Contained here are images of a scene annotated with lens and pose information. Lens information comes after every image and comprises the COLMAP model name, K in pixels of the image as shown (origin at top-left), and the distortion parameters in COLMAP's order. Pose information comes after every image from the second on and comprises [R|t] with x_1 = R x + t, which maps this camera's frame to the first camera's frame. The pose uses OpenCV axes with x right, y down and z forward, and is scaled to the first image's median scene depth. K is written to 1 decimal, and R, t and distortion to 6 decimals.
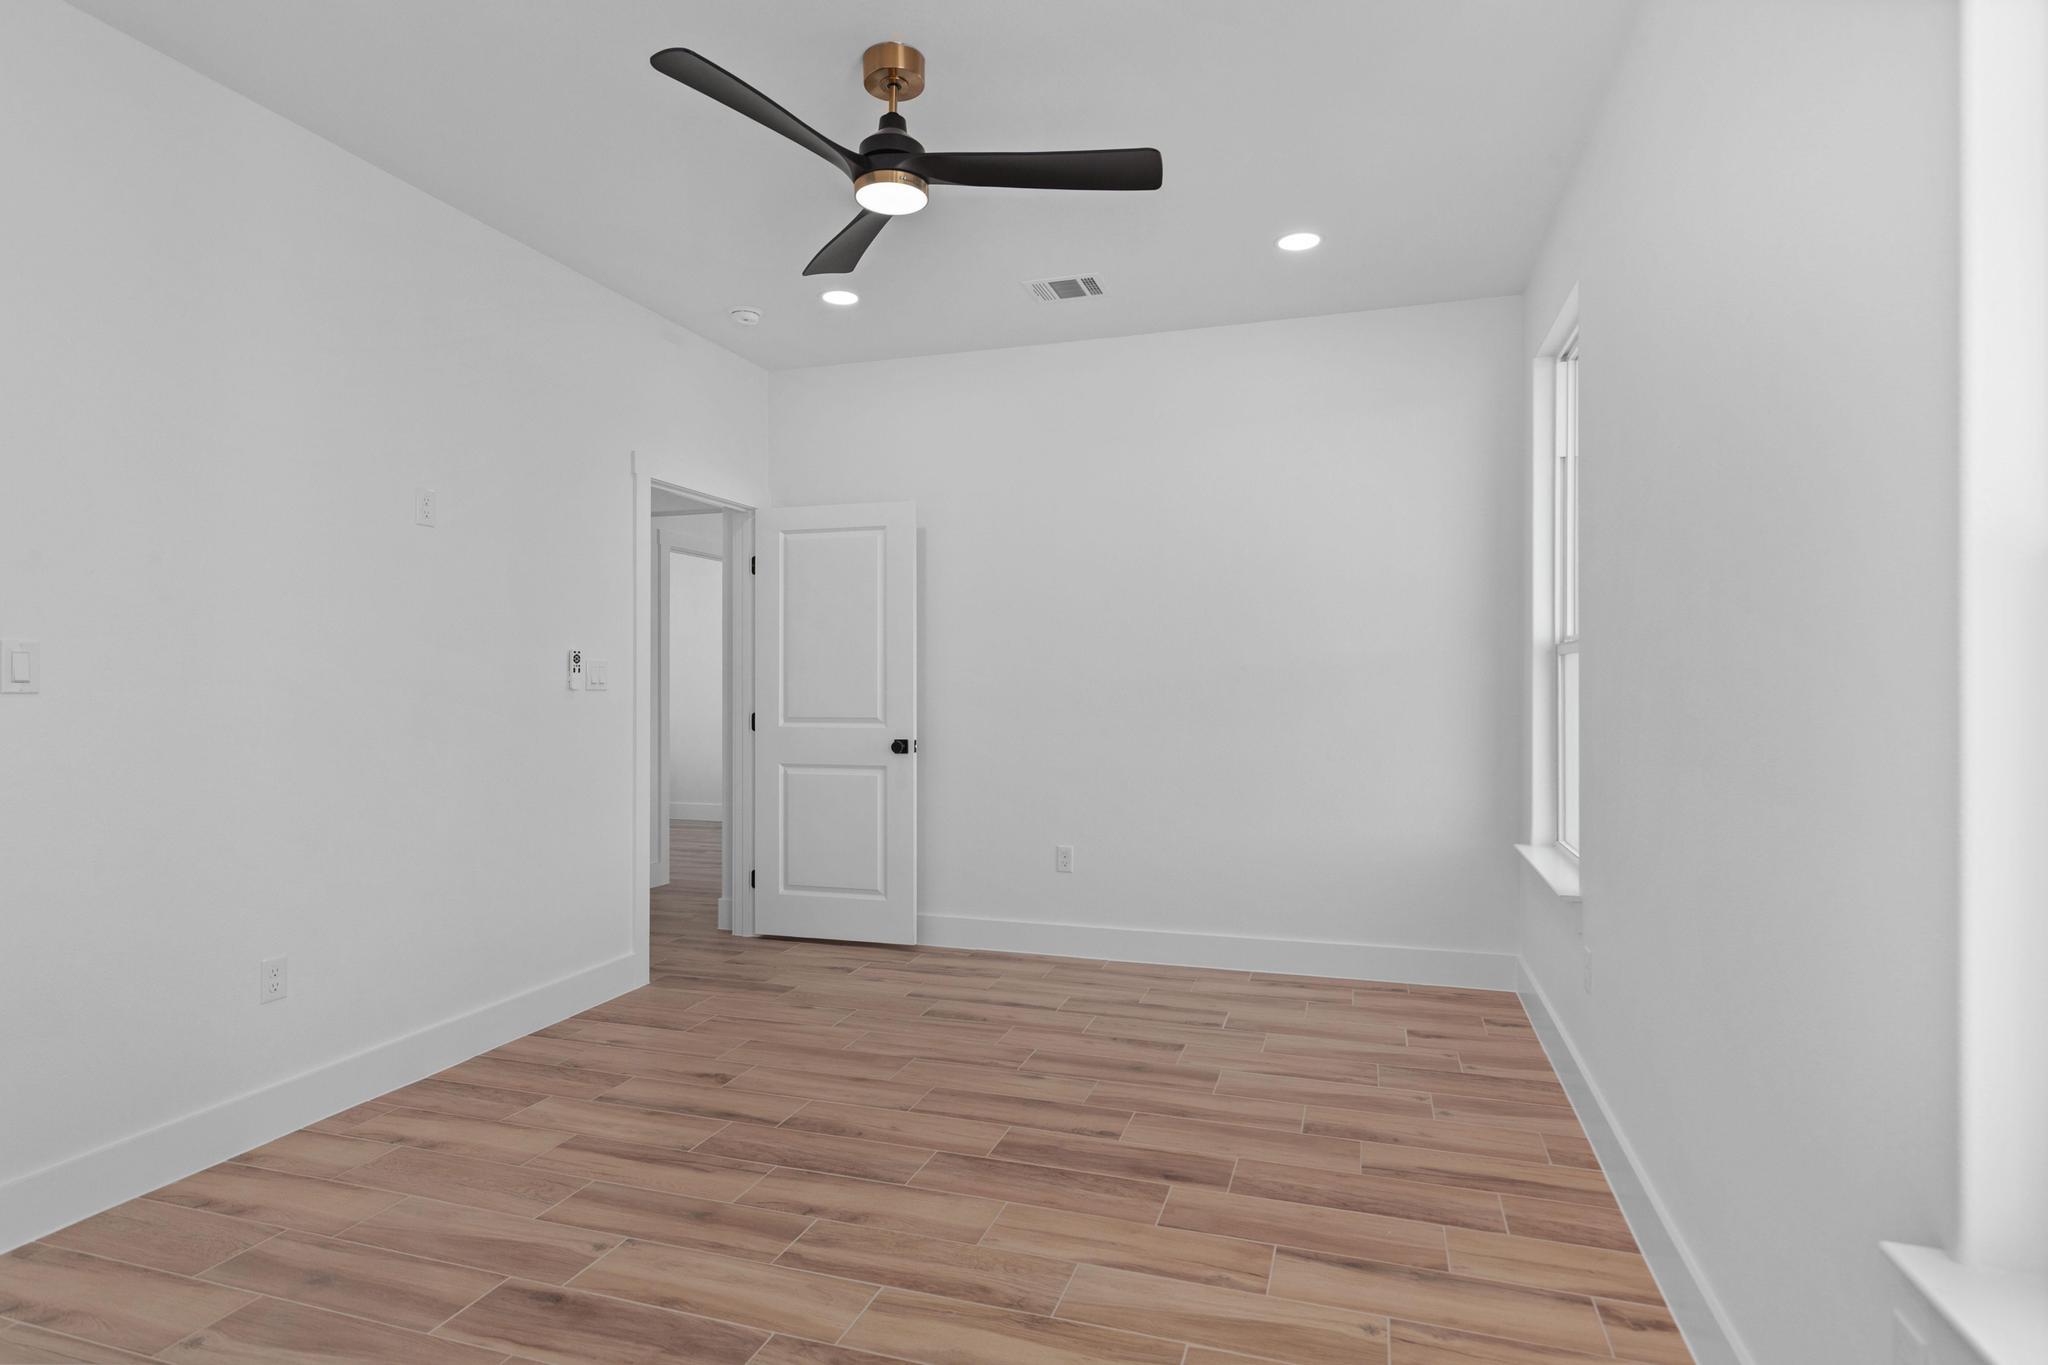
lens RADIAL K [[1066.4, 0, 1016.1], [0, 1066.4, 679.6], [0, 0, 1]] dist [0.002957, -0.001077]
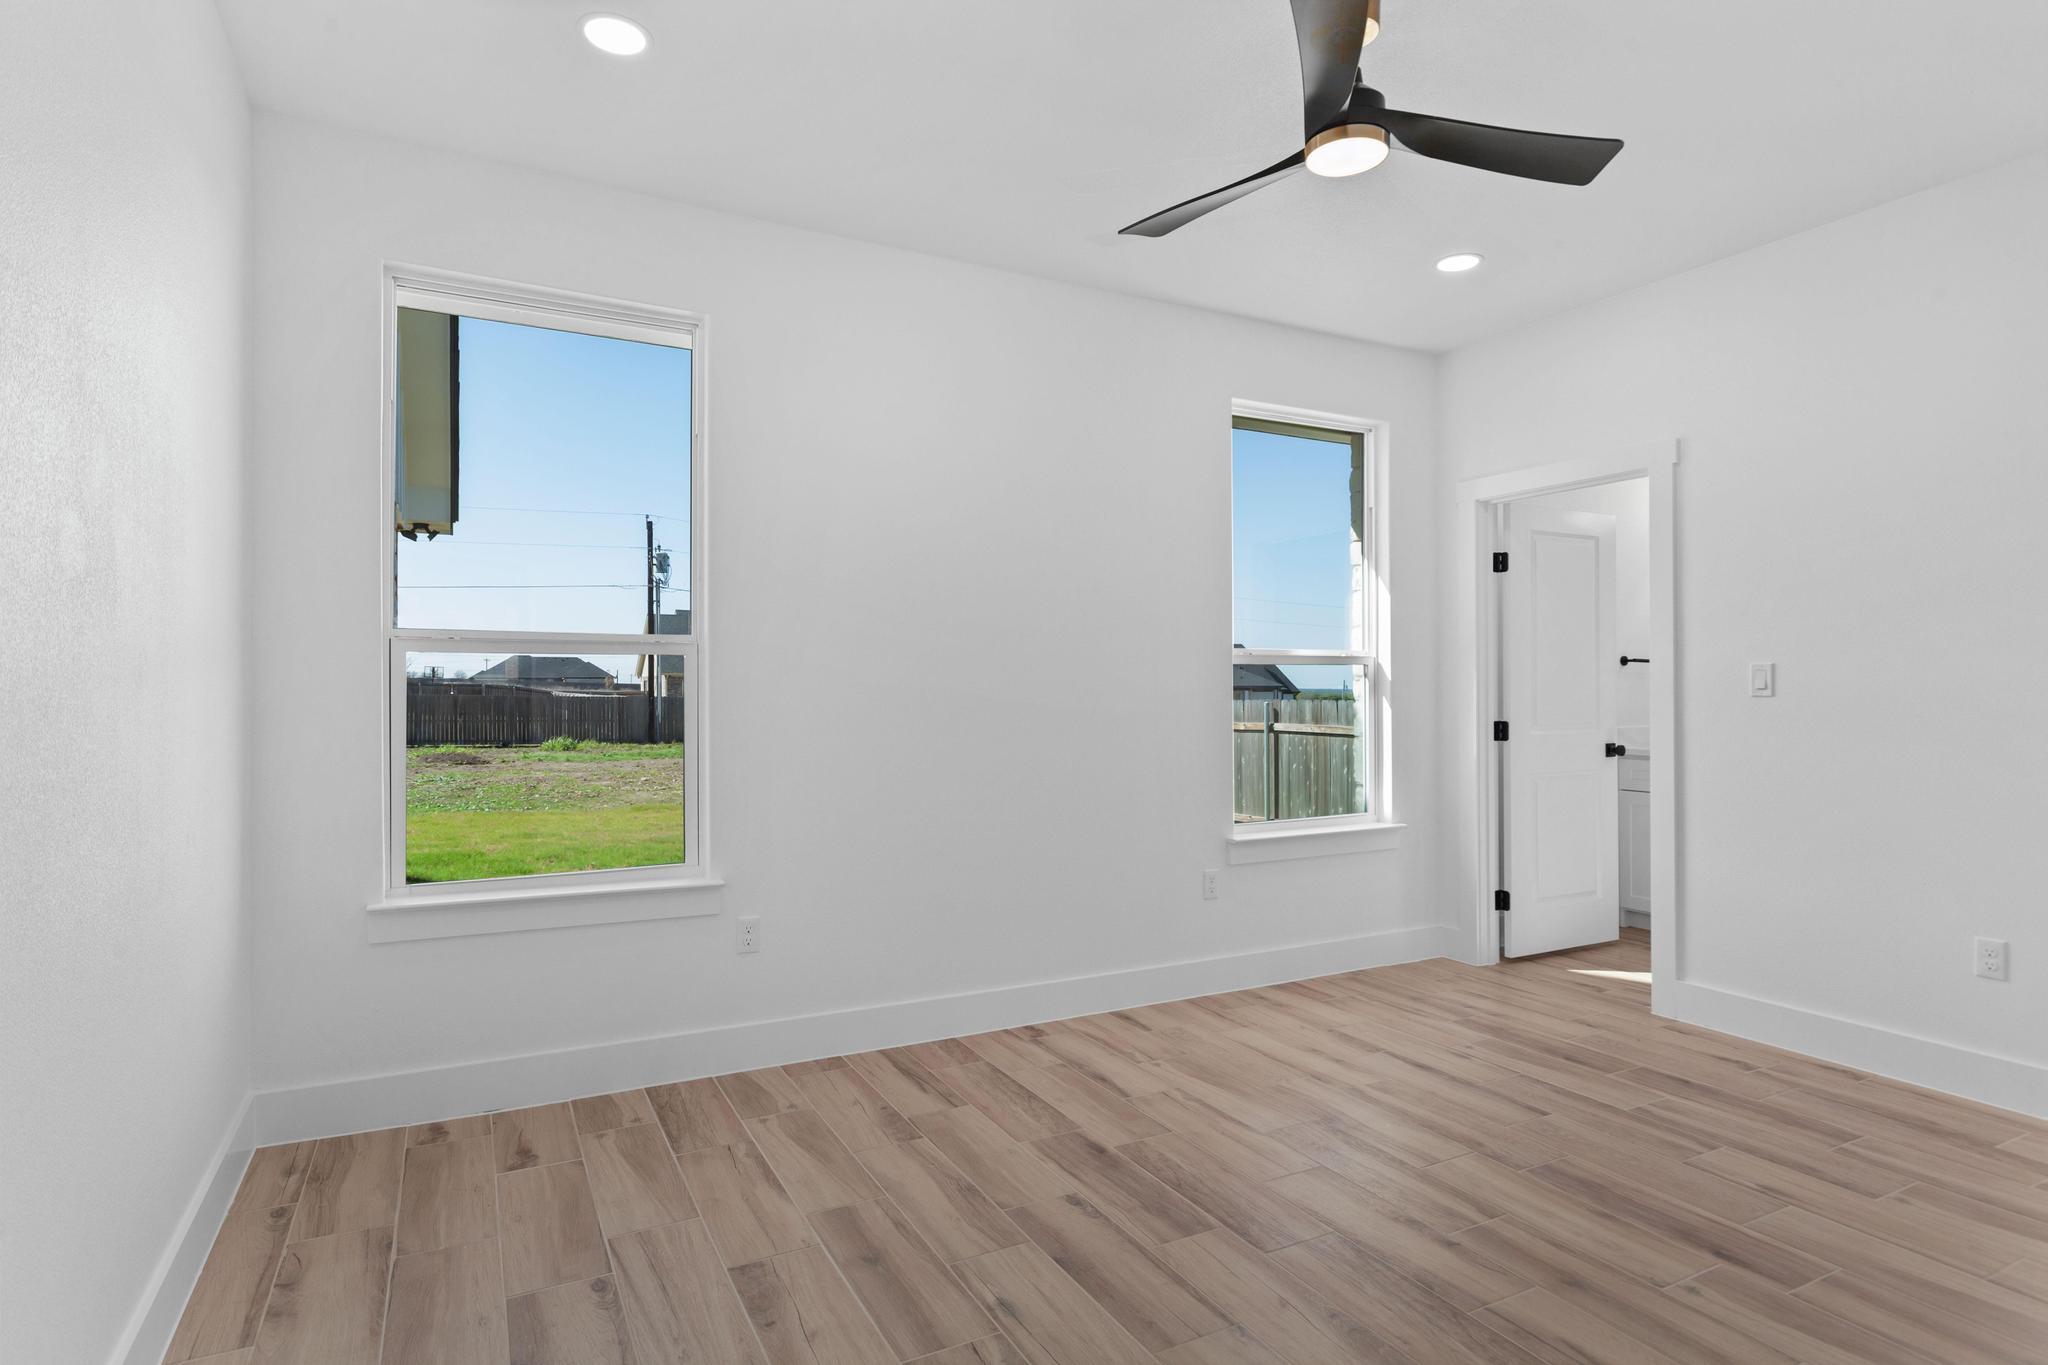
lens RADIAL K [[1066.4, 0, 1016.1], [0, 1066.4, 679.6], [0, 0, 1]] dist [0.002957, -0.001077]
pose [[-0.710779, 0.005653, 0.703393, -0.584927], [-0.004370, 0.999913, -0.012452, 0.008157], [-0.703402, -0.011924, -0.710692, 1.940261]]
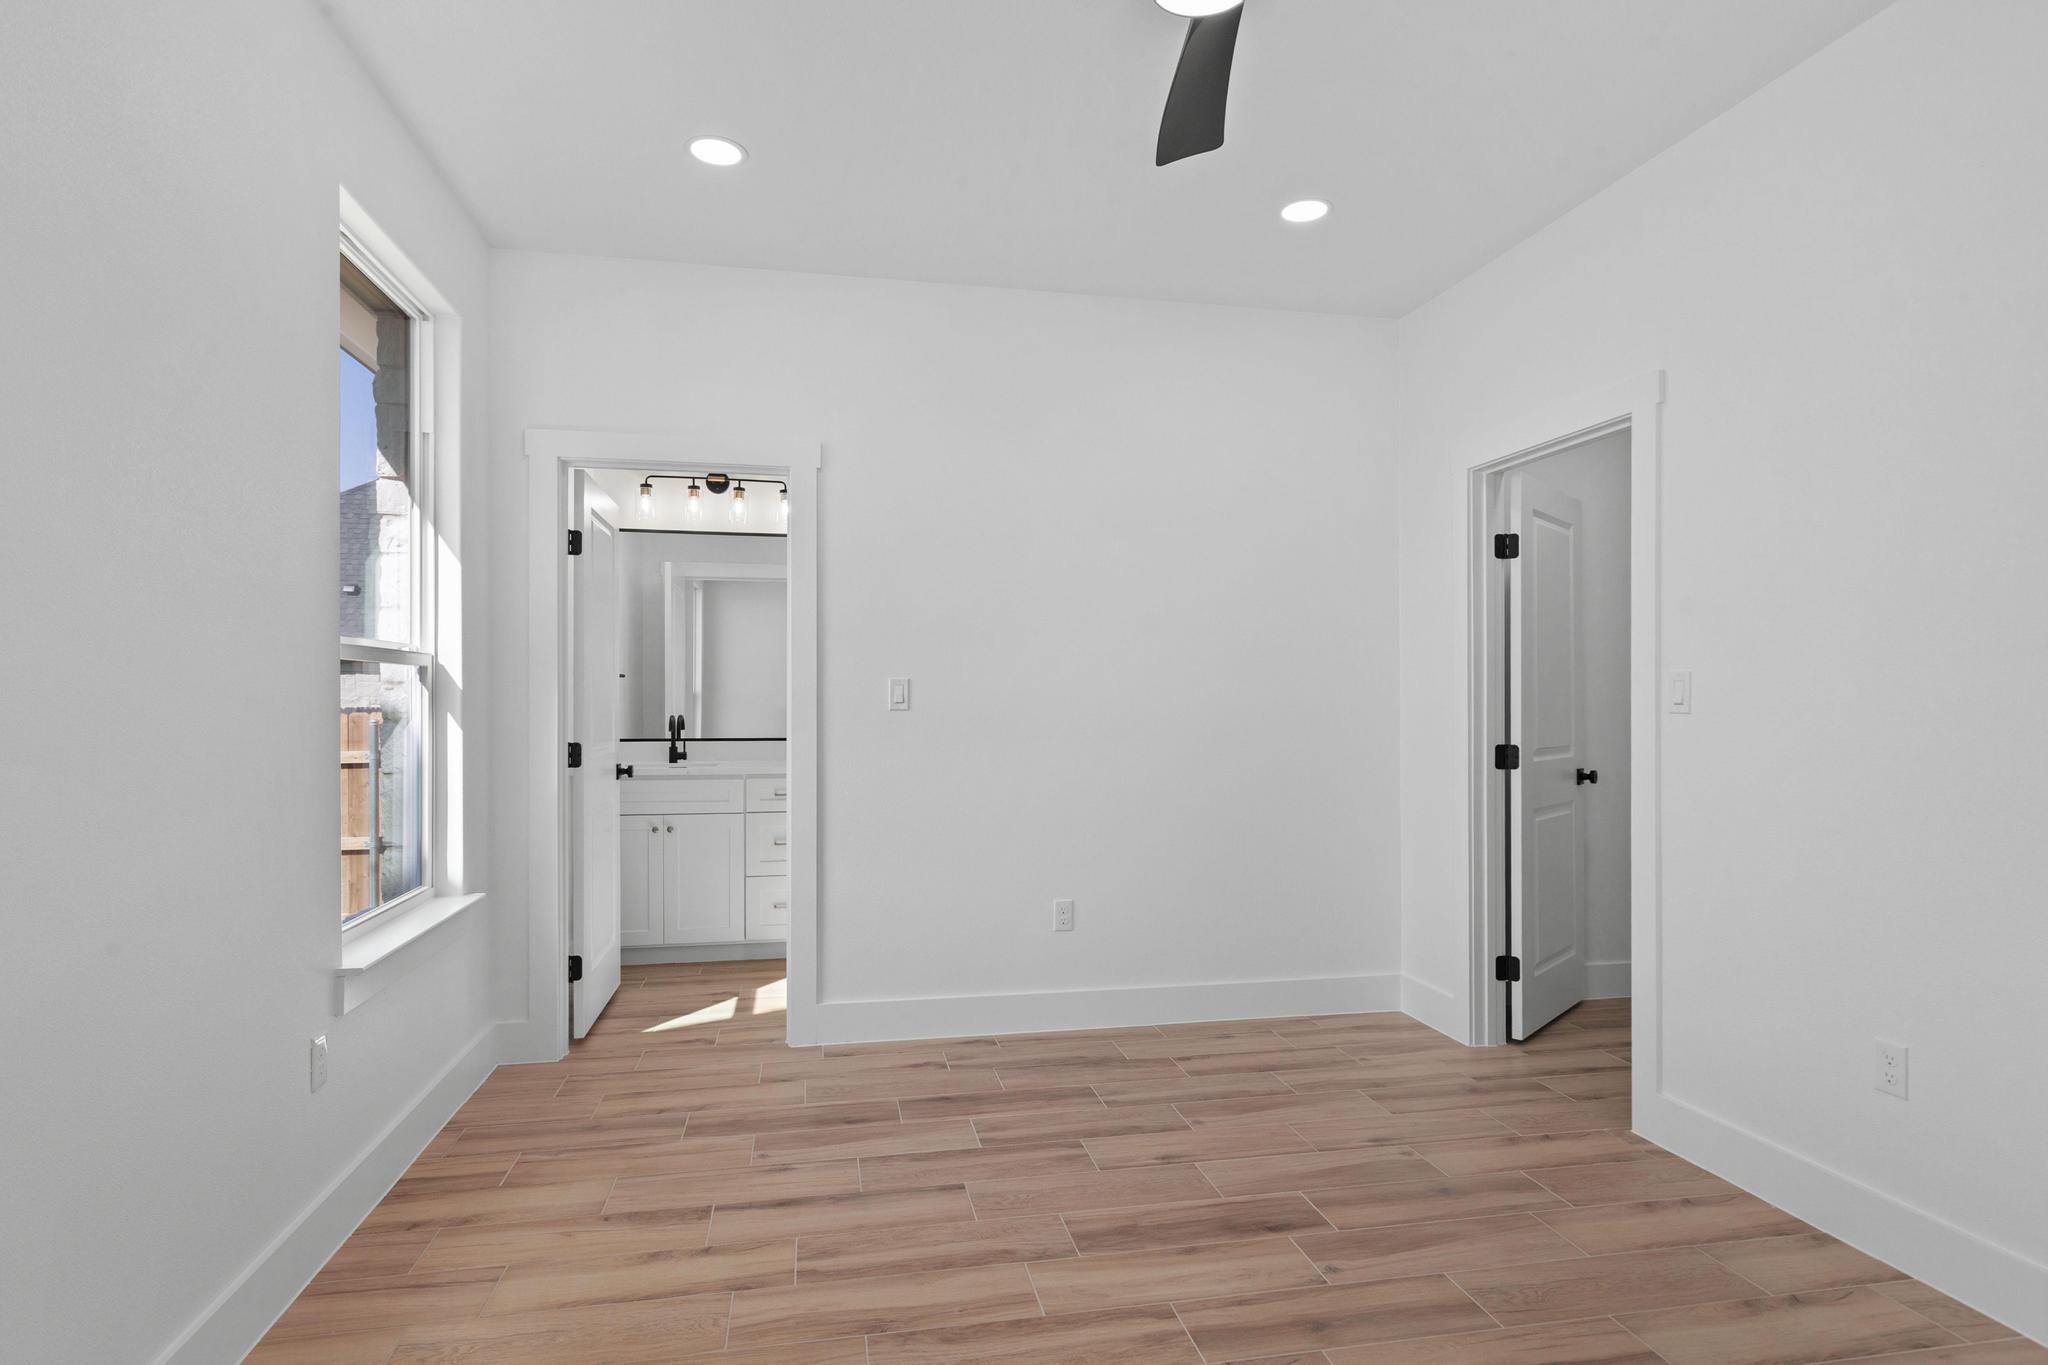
lens RADIAL K [[1080.6, 0, 1020.2], [0, 1080.6, 688.9], [0, 0, 1]] dist [0.002236, -0.000577]
pose [[-0.874164, -0.010001, -0.485527, 0.333794], [-0.000379, 0.999802, -0.019911, 0.009484], [0.485630, -0.017221, -0.873995, 1.622374]]
